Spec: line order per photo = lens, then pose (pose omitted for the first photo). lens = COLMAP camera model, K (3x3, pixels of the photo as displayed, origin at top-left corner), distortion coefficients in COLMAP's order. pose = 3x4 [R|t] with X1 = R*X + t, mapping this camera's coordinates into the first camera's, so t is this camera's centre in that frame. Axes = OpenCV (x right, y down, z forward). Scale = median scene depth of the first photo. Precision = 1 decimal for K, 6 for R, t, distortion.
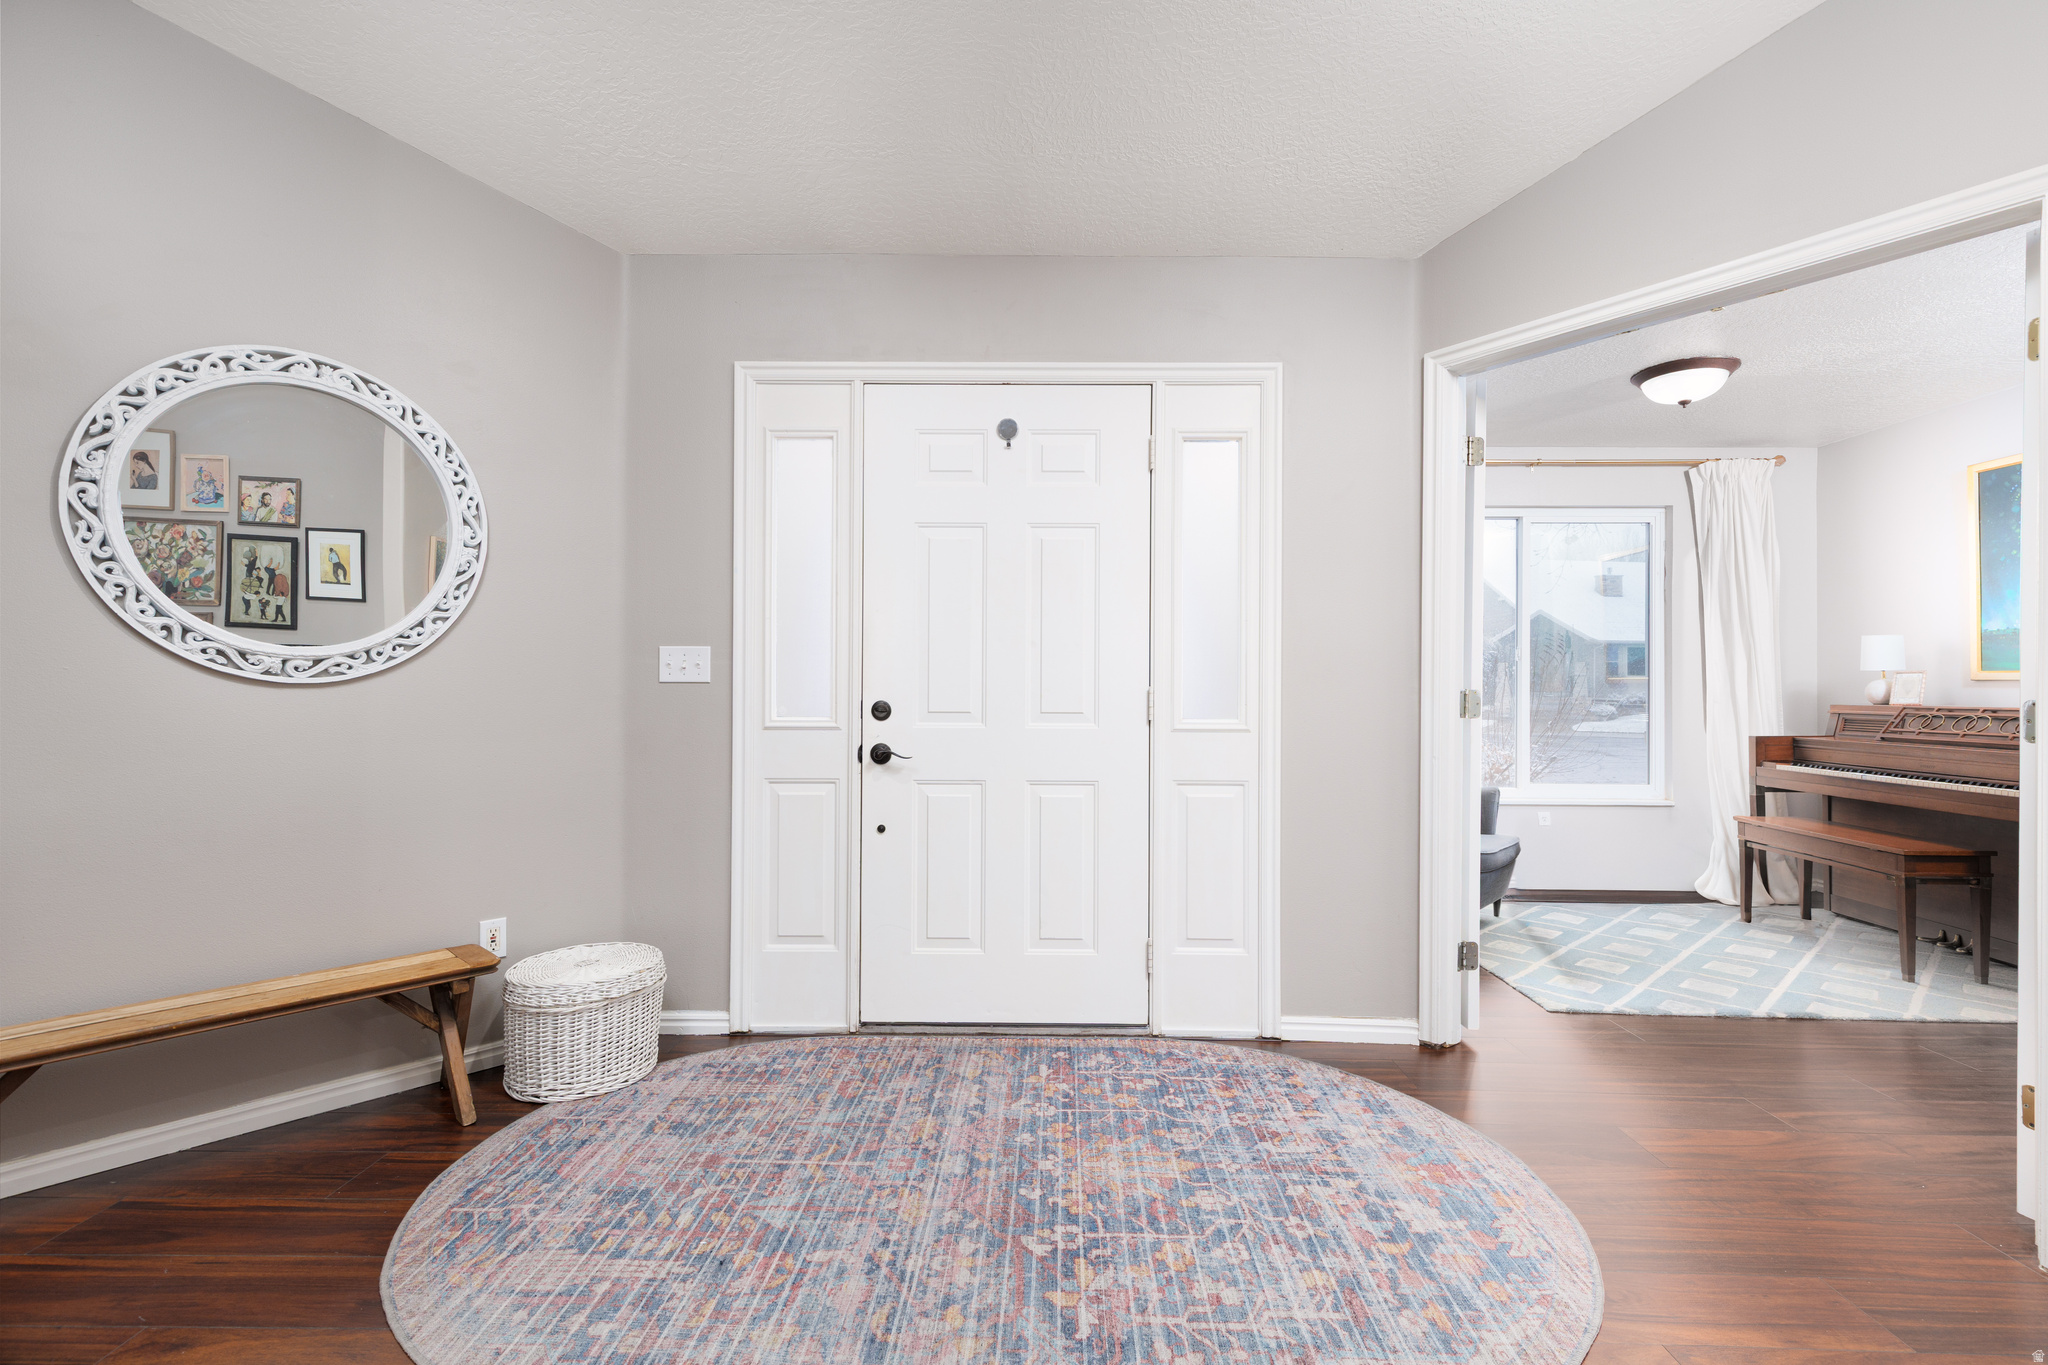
lens RADIAL K [[913.7, 0, 1032.8], [0, 913.7, 677.5], [0, 0, 1]] dist [0.007029, 0.000055]
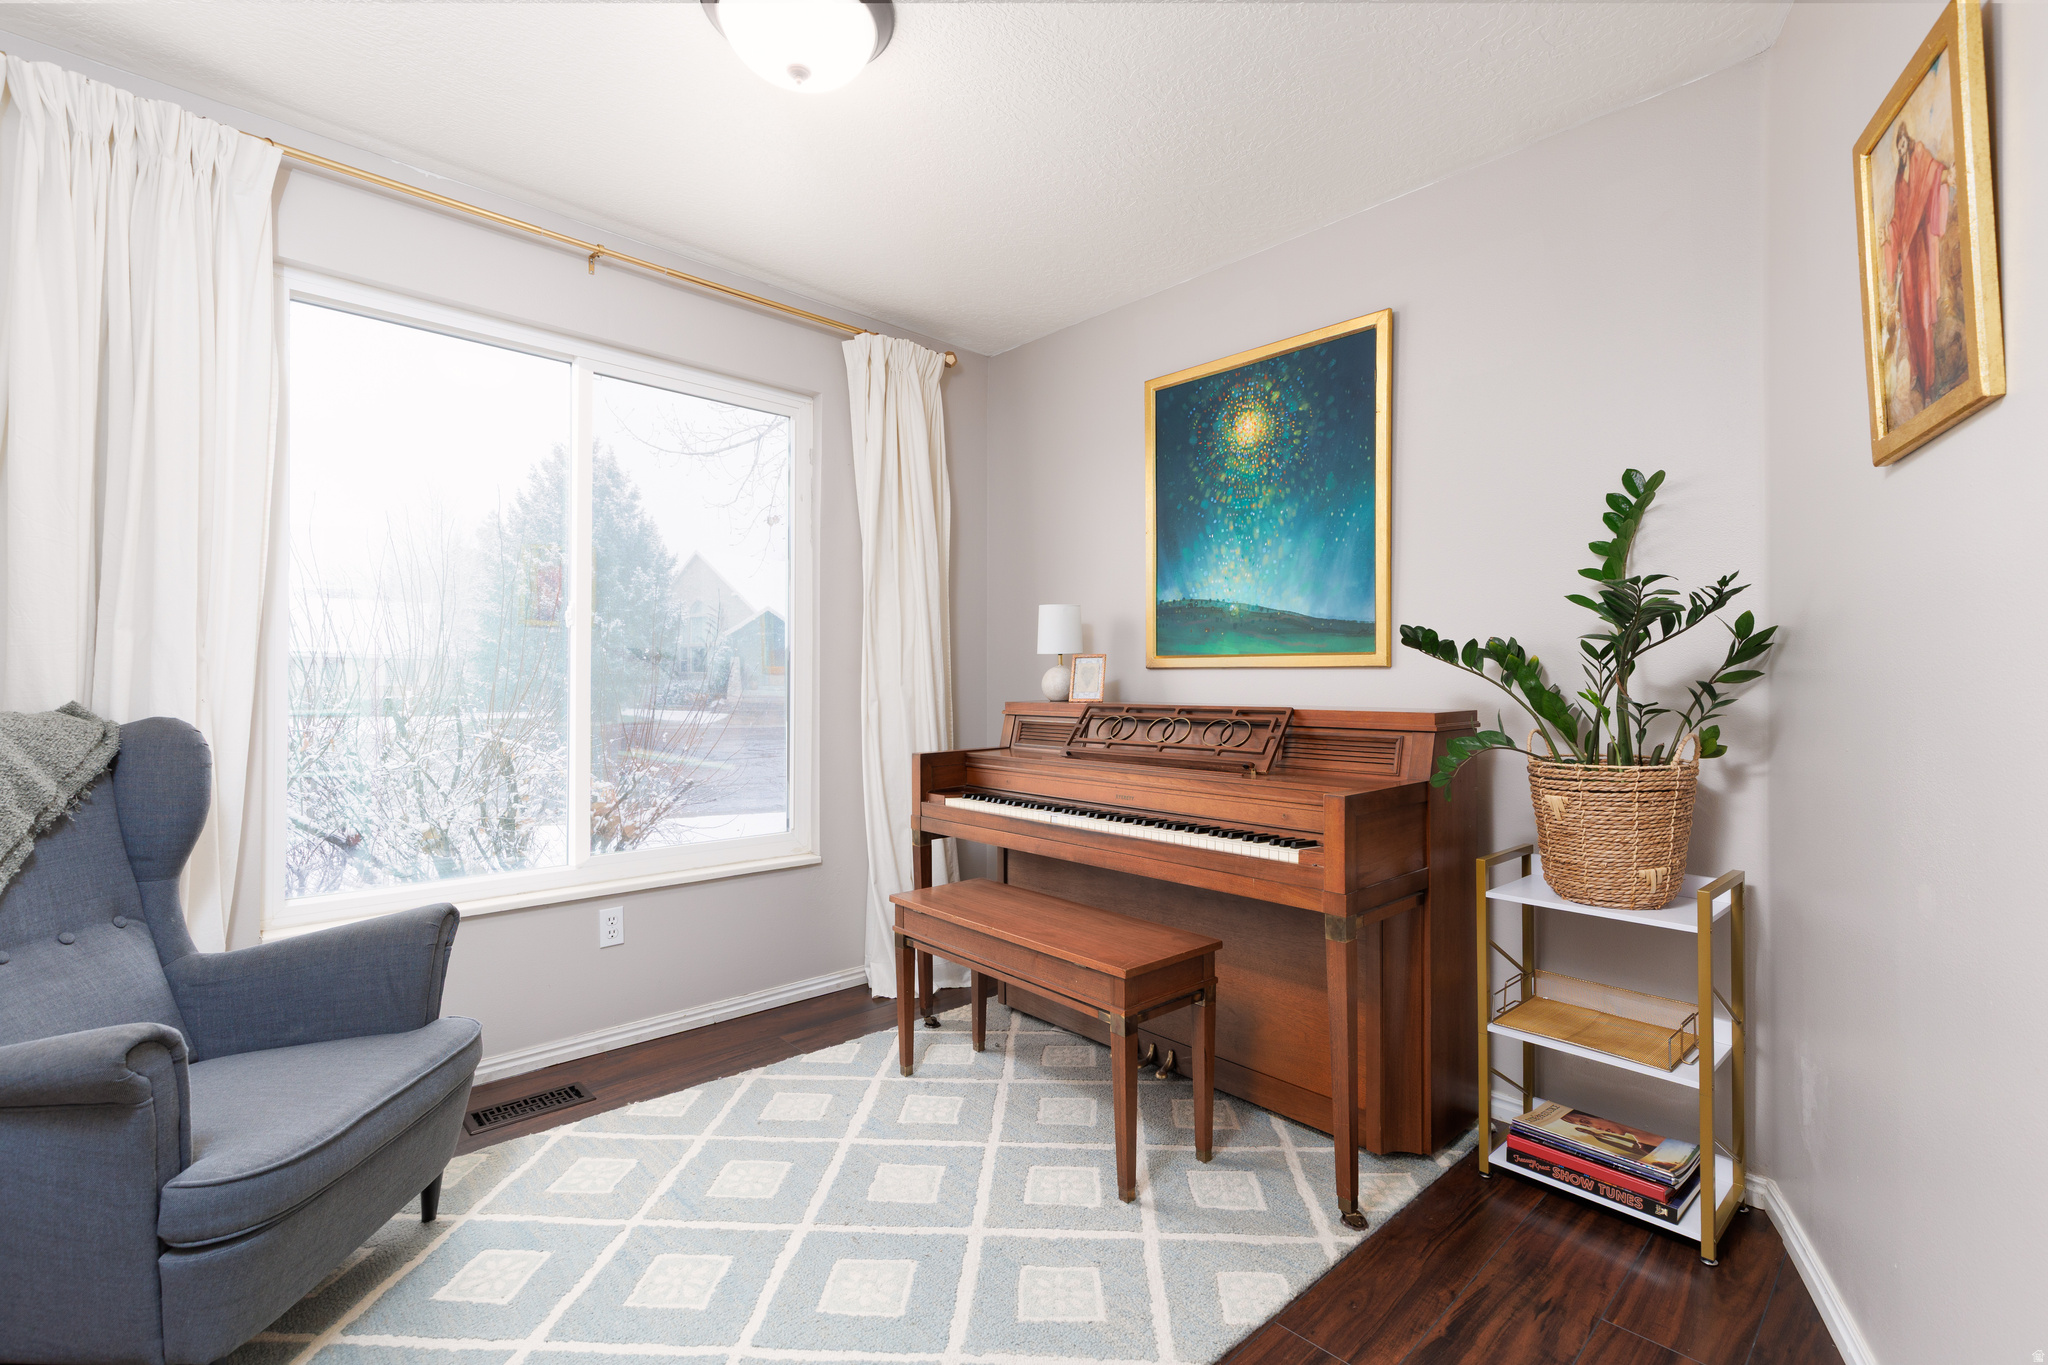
lens RADIAL K [[913.7, 0, 1032.8], [0, 913.7, 677.5], [0, 0, 1]] dist [0.007029, 0.000055]
pose [[0.710989, -0.000417, 0.703203, 0.419987], [-0.003454, 0.999986, 0.004086, 0.007835], [-0.703194, -0.005334, 0.710978, 0.522779]]
